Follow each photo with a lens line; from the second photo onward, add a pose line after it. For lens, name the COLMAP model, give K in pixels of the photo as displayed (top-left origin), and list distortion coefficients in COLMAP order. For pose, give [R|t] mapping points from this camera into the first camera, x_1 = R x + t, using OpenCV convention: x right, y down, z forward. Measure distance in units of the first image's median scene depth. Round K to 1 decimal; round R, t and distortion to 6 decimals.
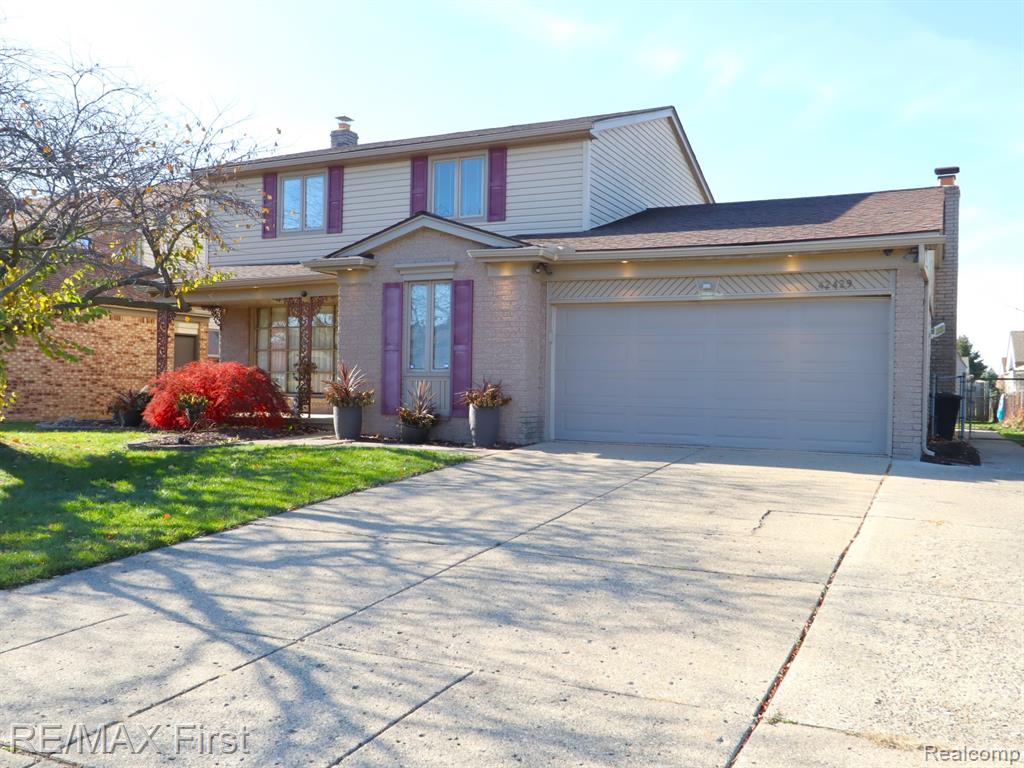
lens RADIAL K [[872.2, 0, 512.6], [0, 872.2, 386.1], [0, 0, 1]] dist [0.001003, 0.008624]
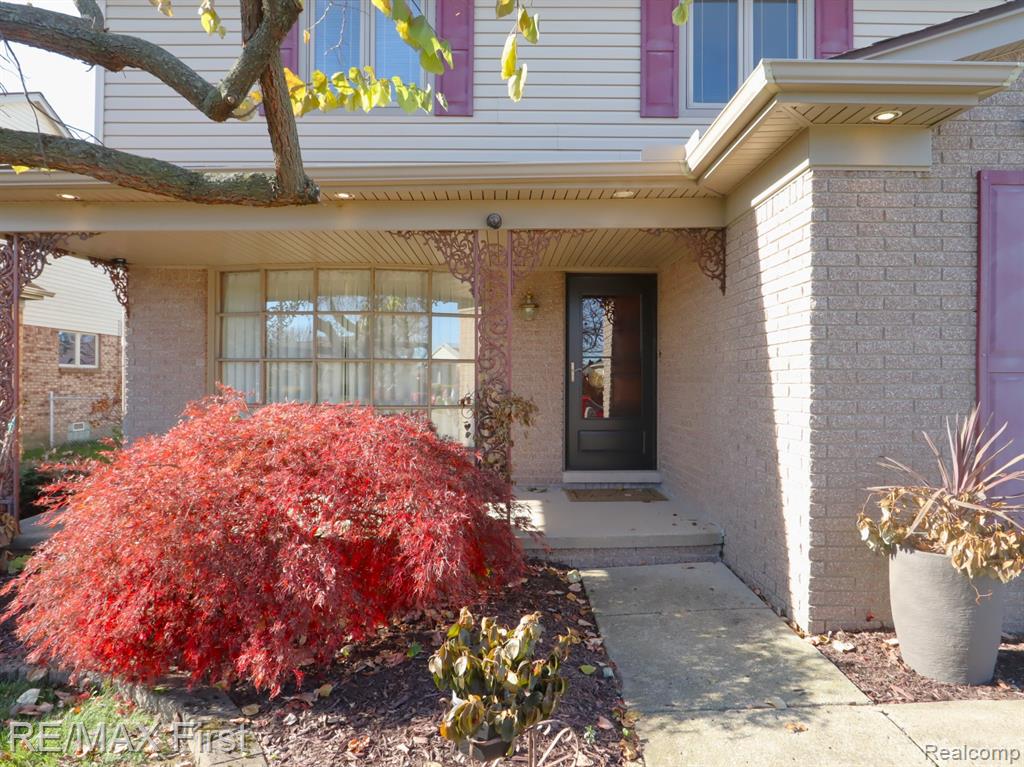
lens RADIAL K [[617.3, 0, 514.1], [0, 617.3, 382.1], [0, 0, 1]] dist [-0.008469, -0.000412]
pose [[0.898686, -0.009601, 0.438488, -0.428837], [0.008154, 0.999953, 0.005182, -0.042676], [-0.438518, -0.001082, 0.898722, 0.909550]]
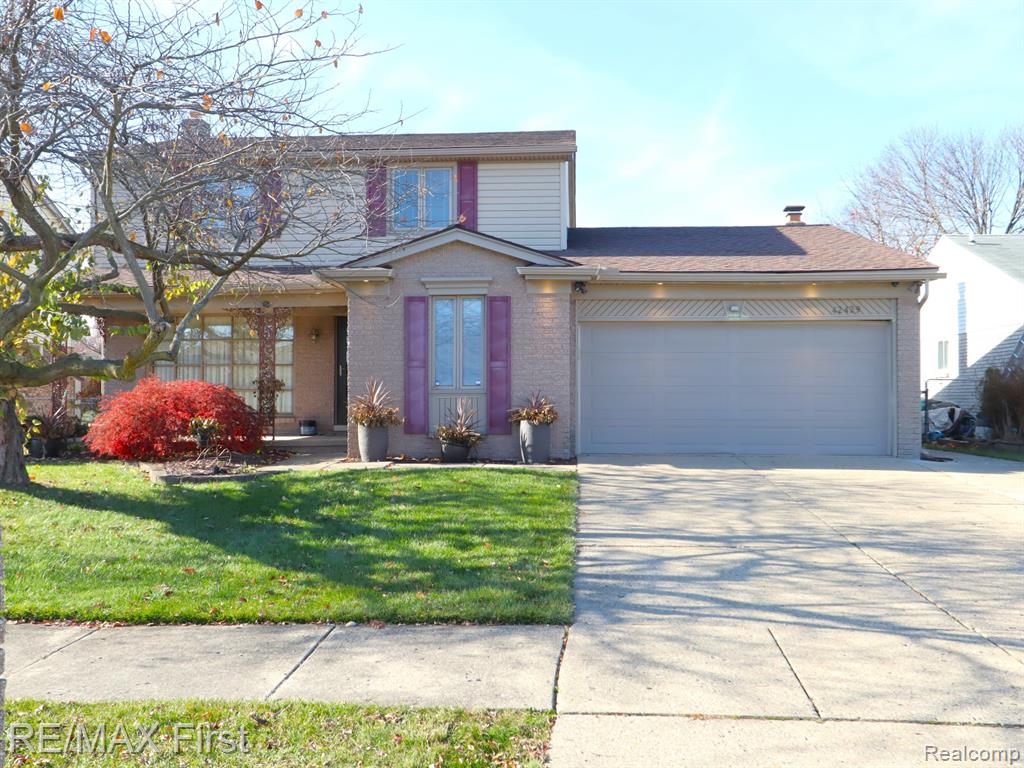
lens RADIAL K [[909.1, 0, 509.2], [0, 909.1, 378.1], [0, 0, 1]] dist [0.014047, 0.014345]
pose [[0.931923, -0.006717, 0.362593, -0.422320], [0.014629, 0.999711, -0.019079, -0.008393], [-0.362360, 0.023085, 0.931752, 0.033129]]
